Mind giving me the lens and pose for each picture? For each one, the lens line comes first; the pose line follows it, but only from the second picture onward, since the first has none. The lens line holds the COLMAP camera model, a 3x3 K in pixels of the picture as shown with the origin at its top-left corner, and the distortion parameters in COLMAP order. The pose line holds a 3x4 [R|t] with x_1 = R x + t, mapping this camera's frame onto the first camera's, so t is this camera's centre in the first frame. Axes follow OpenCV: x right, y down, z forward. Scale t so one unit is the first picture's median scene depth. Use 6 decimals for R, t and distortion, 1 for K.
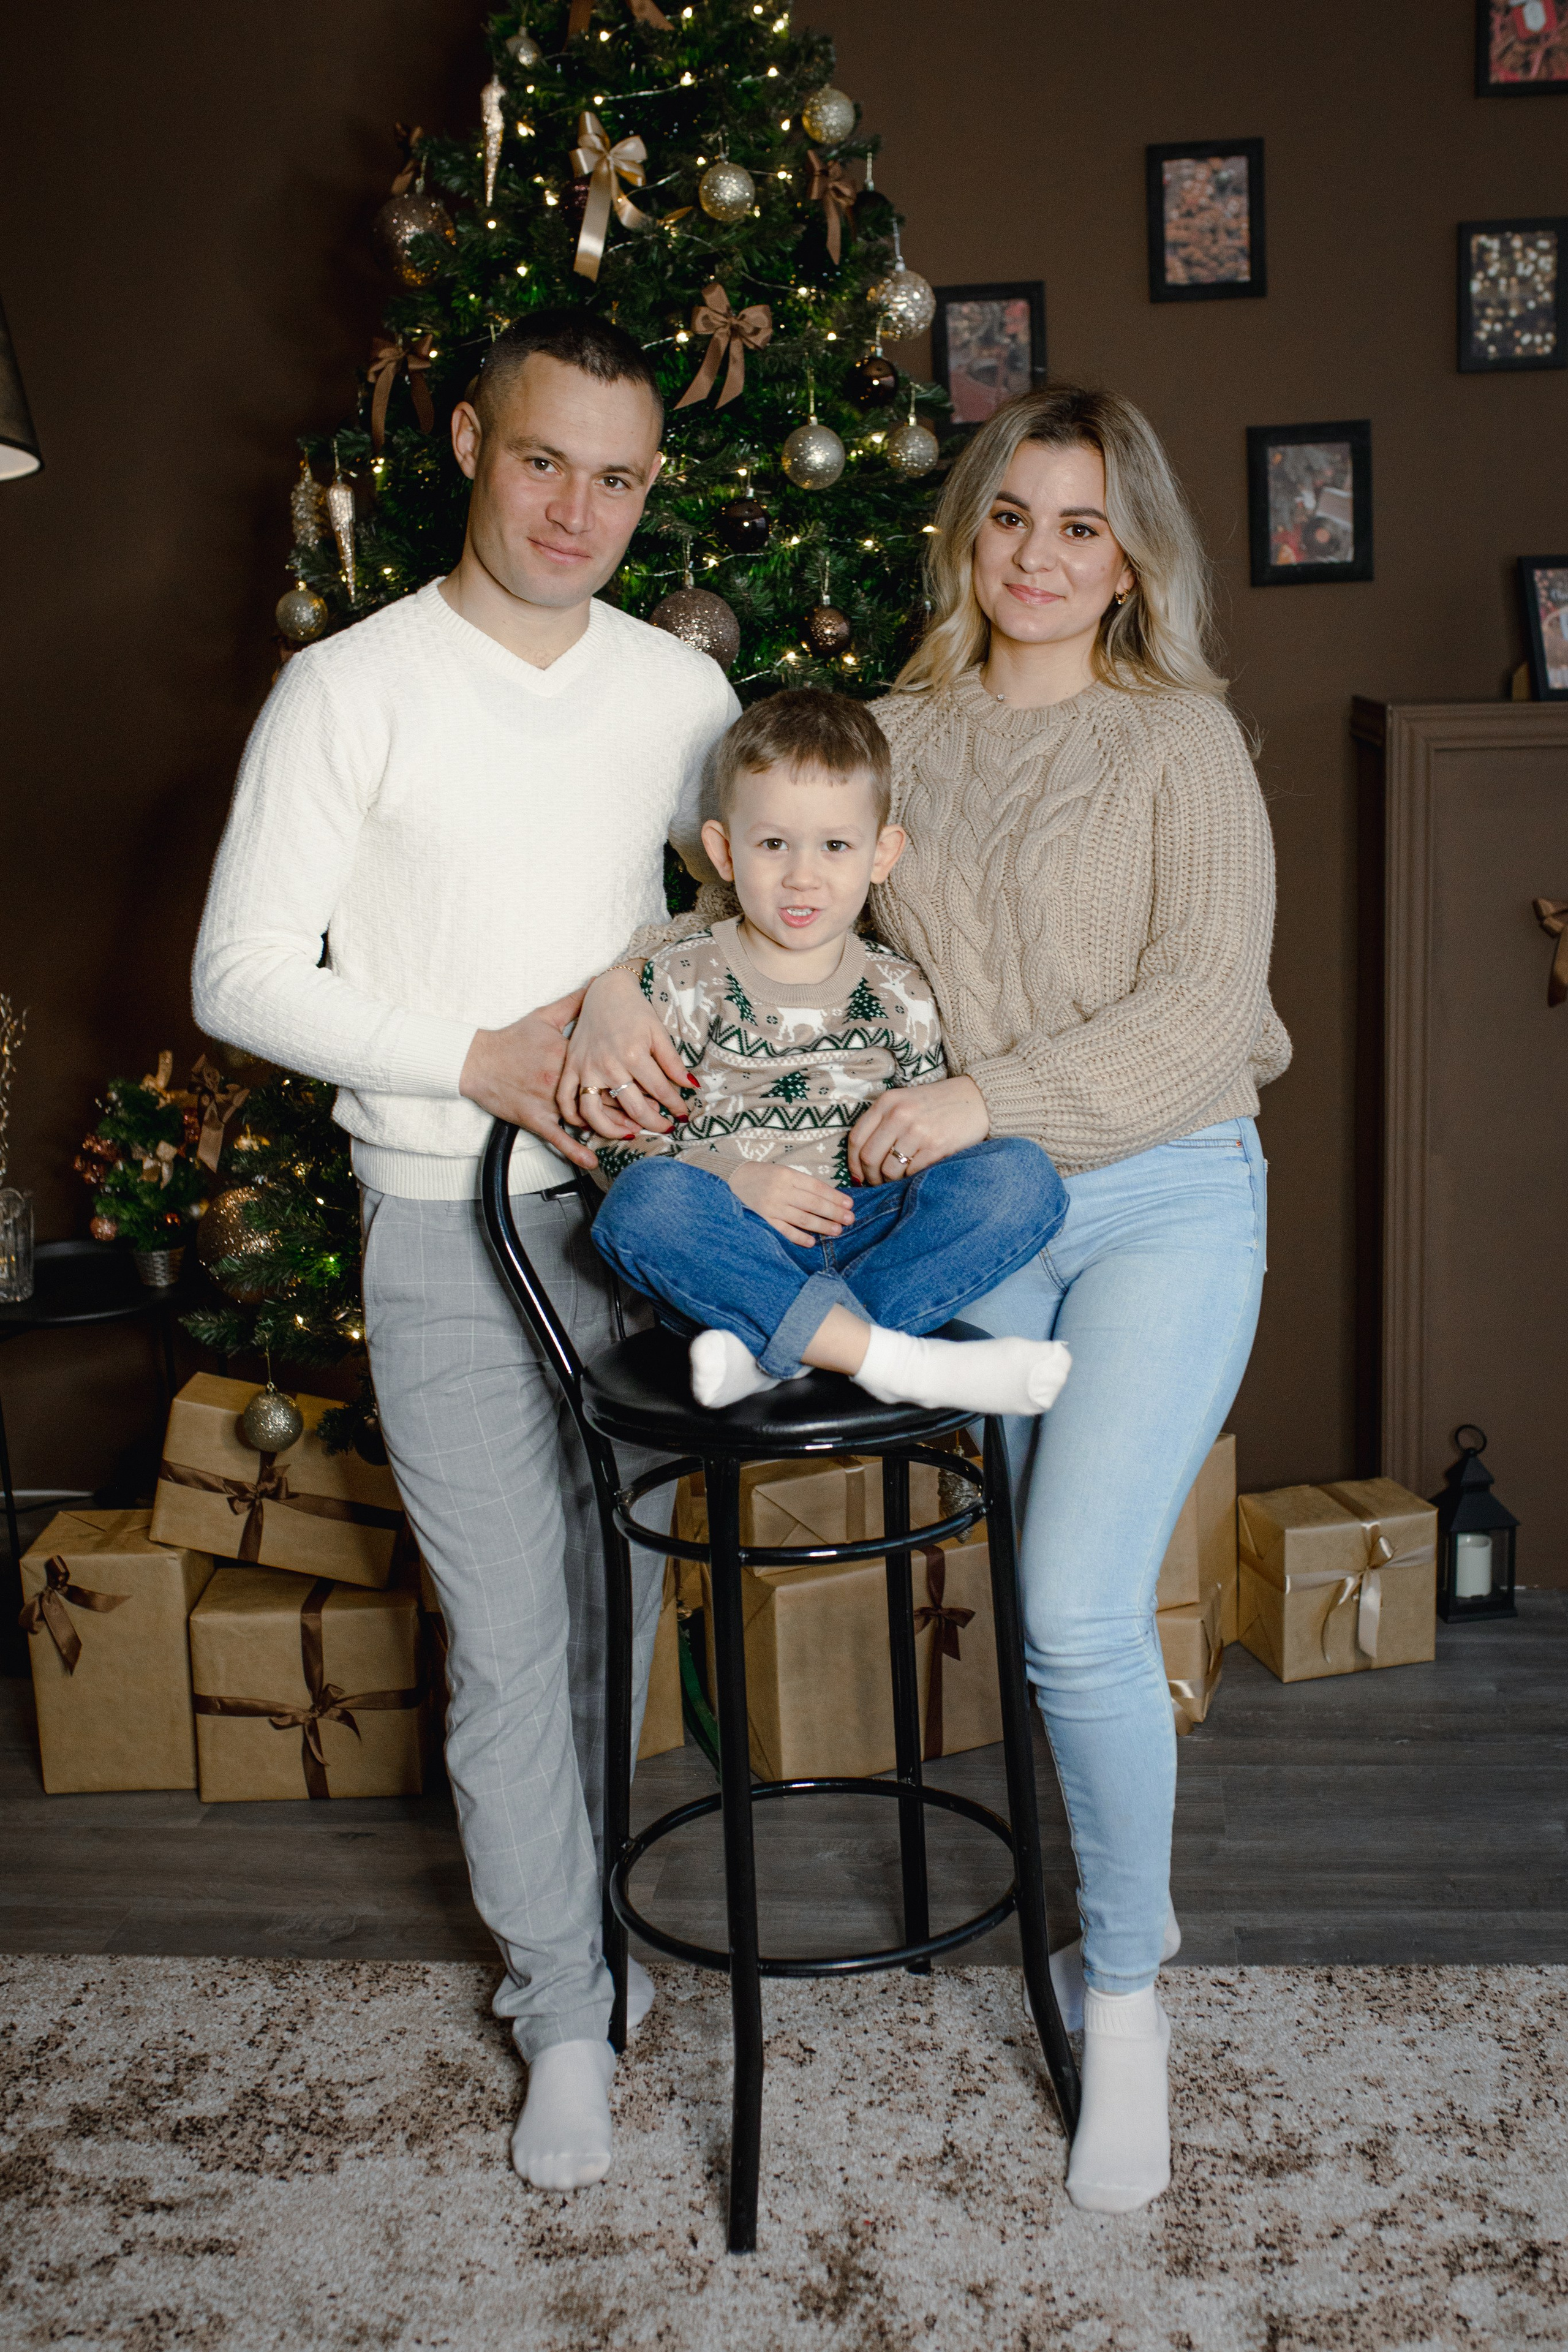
lens RADIAL K [[2598.1, 0, 820.9], [0, 2598.1, 1216.0], [0, 0, 1]] dist [-0.027286, 0.000000]
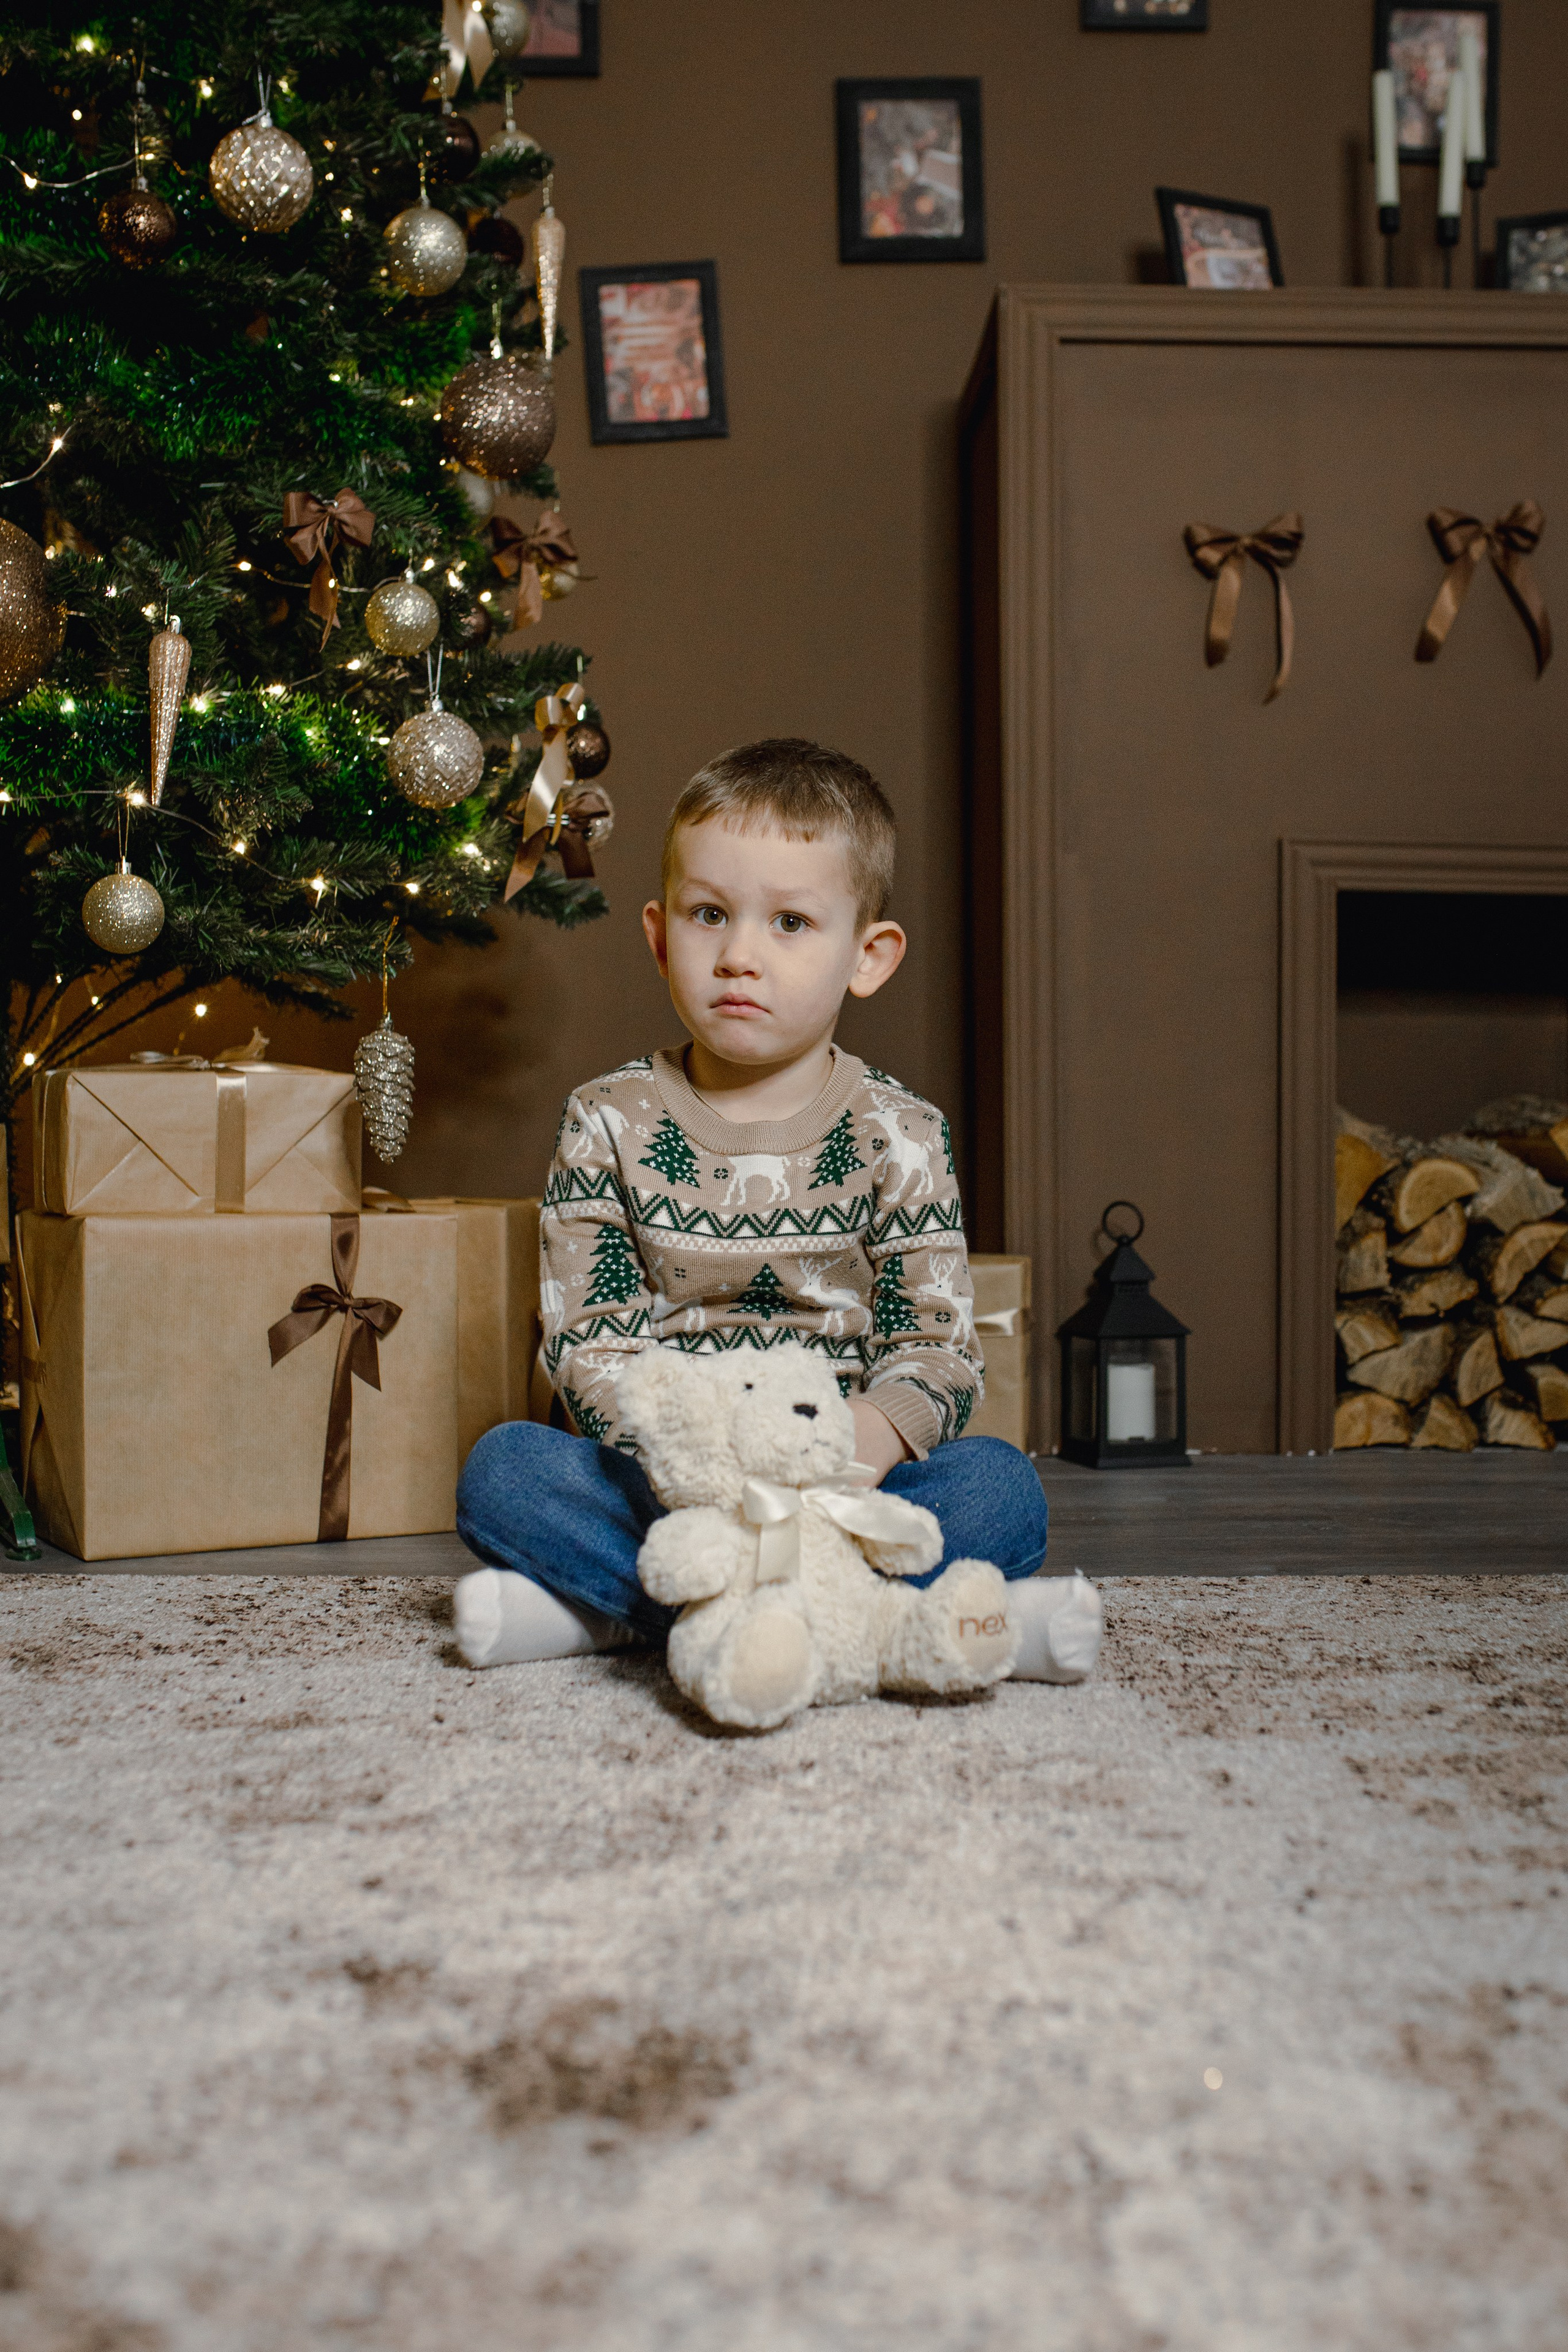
lens RADIAL K [[2598.1, 0, 847.8], [0, 2598.1, 1148.6], [0, 0, 1]] dist [-0.027286, 0.000000]
pose [[0.989125, 0.034721, 0.142919, 0.060228], [-0.001612, 0.974237, -0.225523, 0.224701], [-0.147067, 0.222840, 0.963698, 0.266522]]
